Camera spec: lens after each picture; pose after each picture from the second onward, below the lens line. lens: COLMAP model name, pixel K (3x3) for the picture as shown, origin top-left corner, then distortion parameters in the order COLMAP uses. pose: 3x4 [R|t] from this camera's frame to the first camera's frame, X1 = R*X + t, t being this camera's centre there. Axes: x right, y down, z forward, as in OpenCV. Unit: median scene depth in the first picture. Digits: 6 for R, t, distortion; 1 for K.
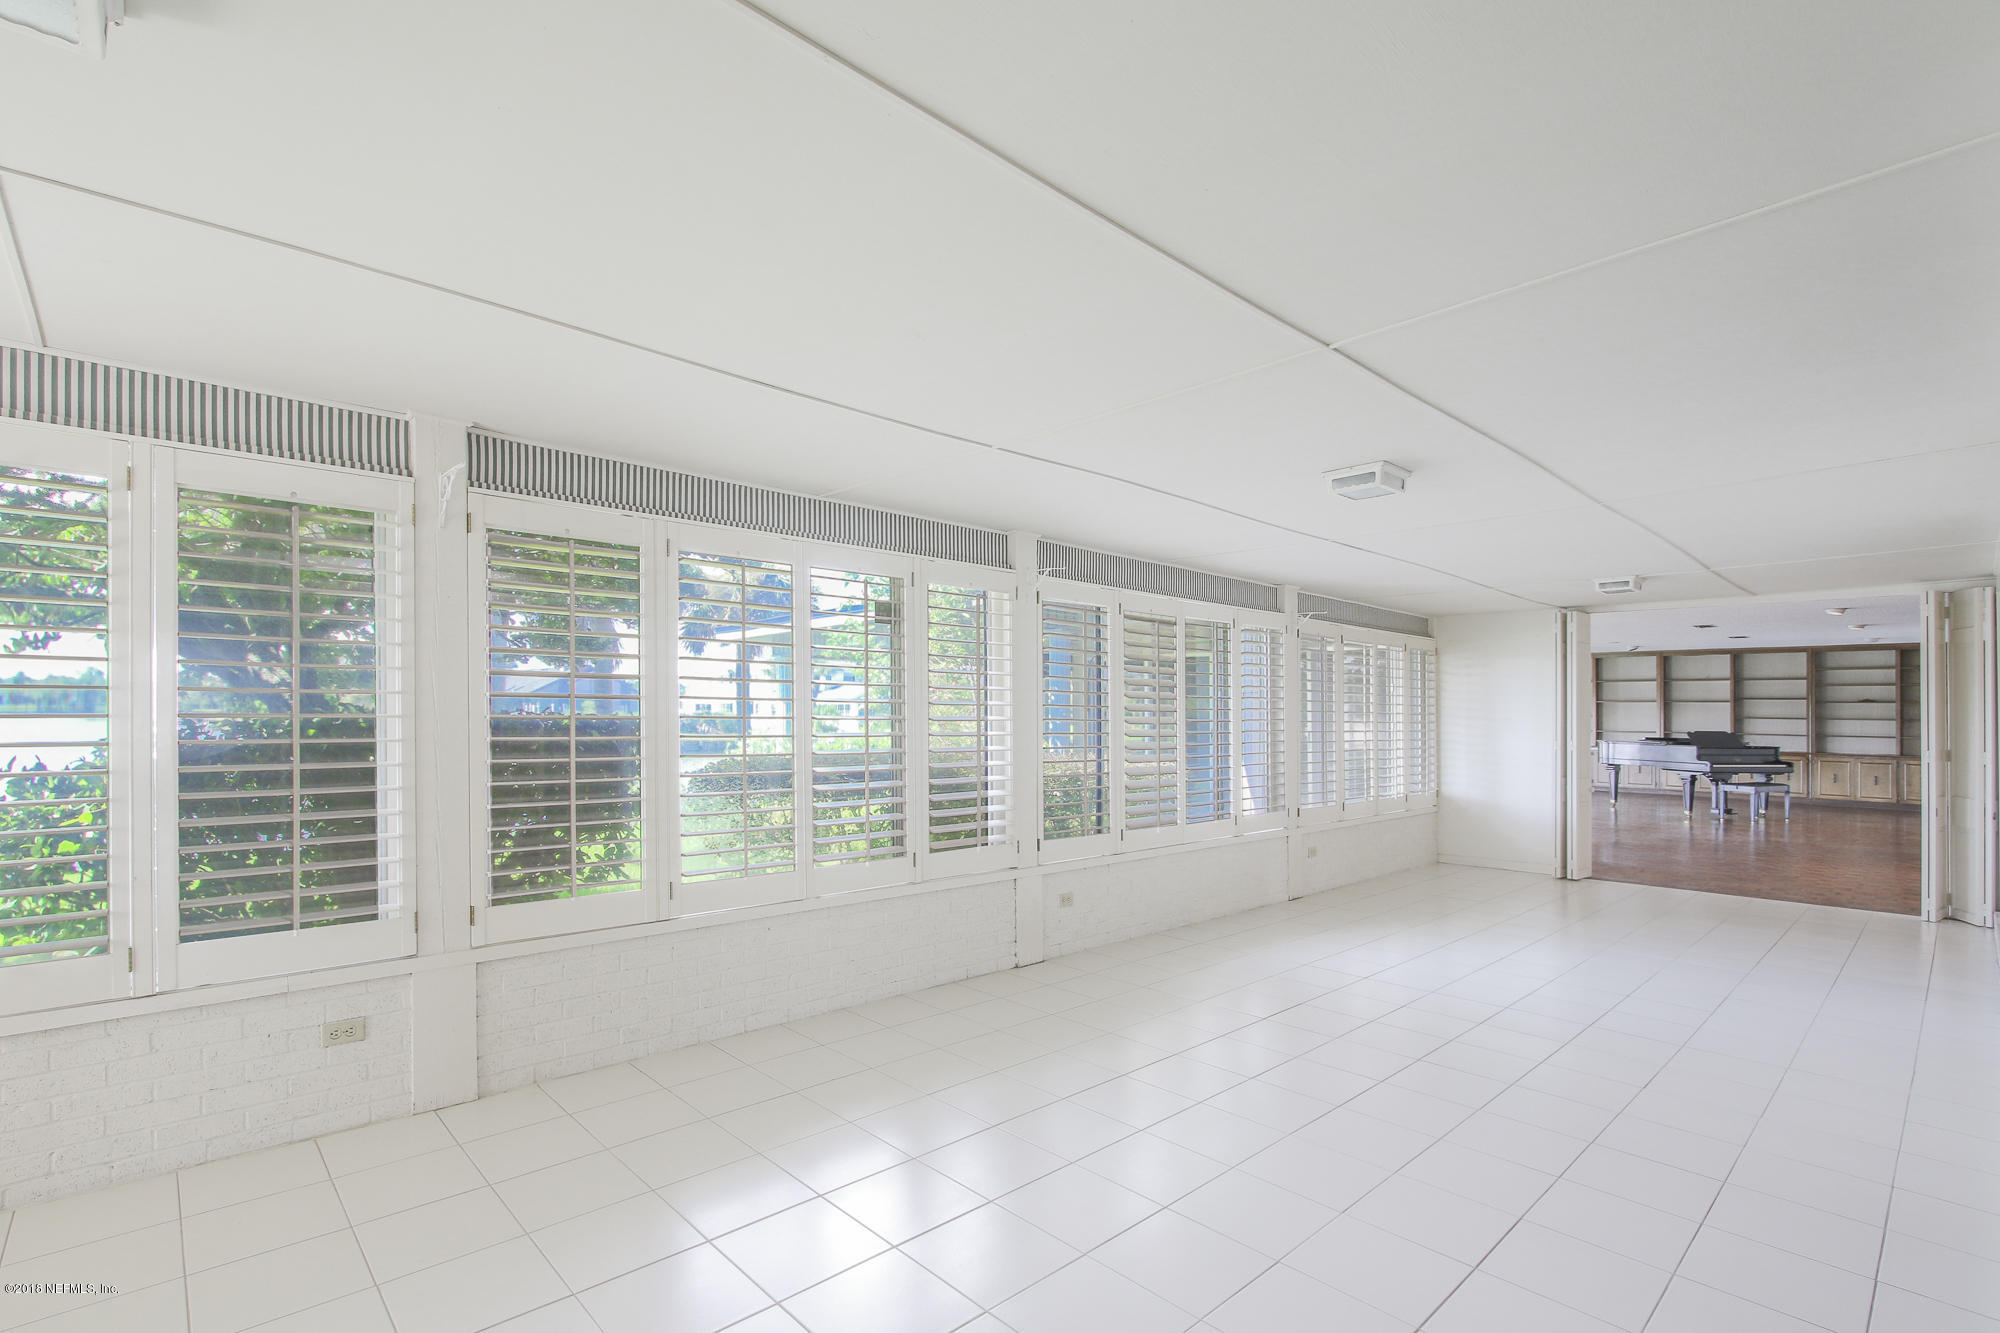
lens RADIAL K [[927.5, 0, 1009.8], [0, 927.5, 677.2], [0, 0, 1]] dist [-0.004023, -0.000739]
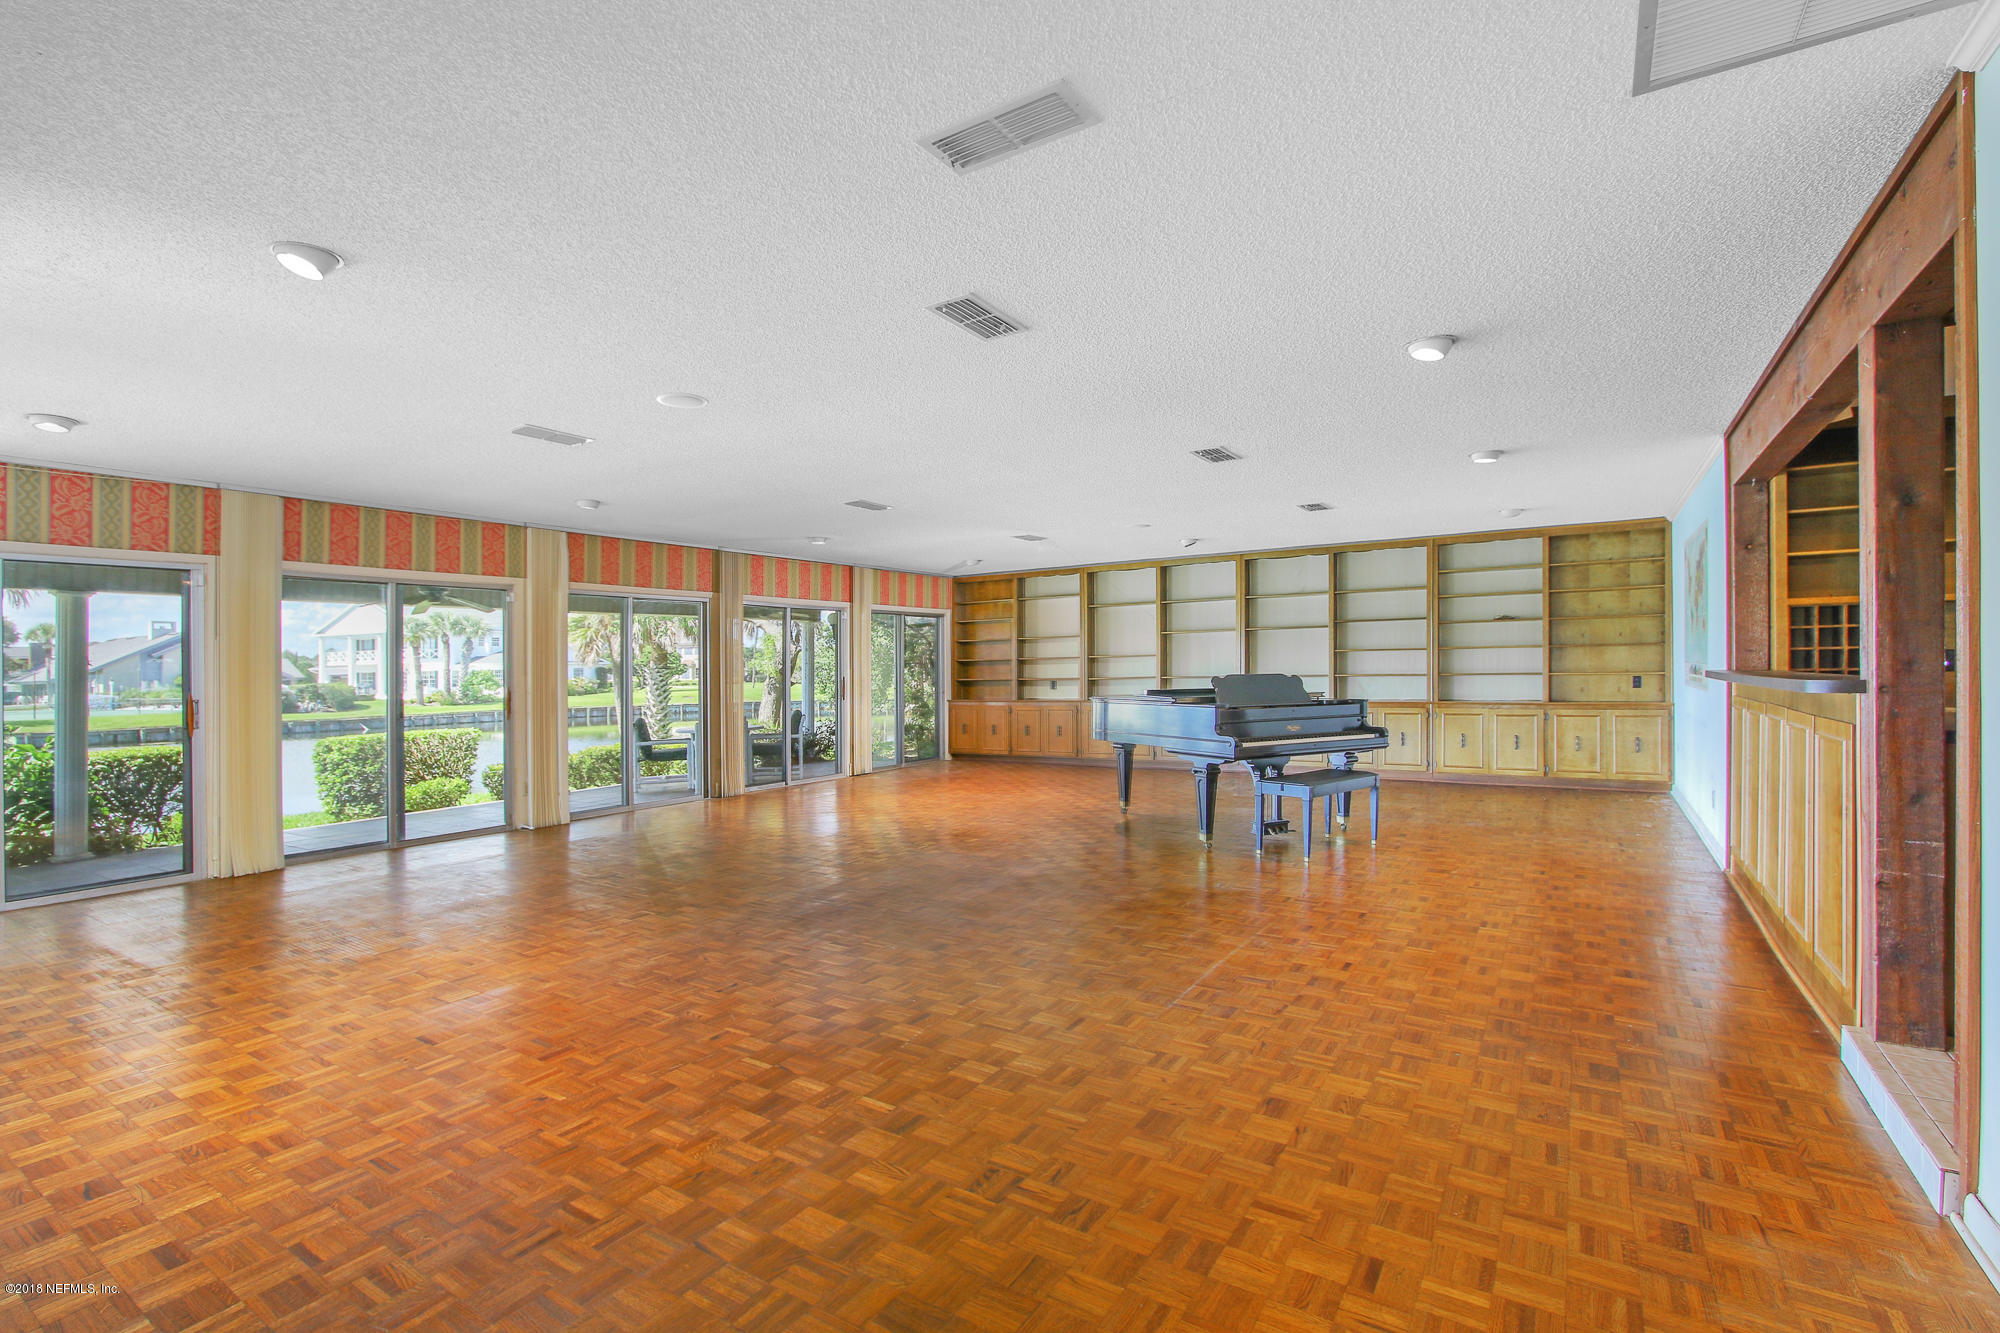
lens RADIAL K [[927.5, 0, 990.7], [0, 927.5, 663.0], [0, 0, 1]] dist [-0.004023, -0.000739]
pose [[0.970016, -0.026120, 0.241632, 0.418448], [0.018137, 0.999216, 0.035203, 0.026944], [-0.242362, -0.029765, 0.969729, 0.454102]]
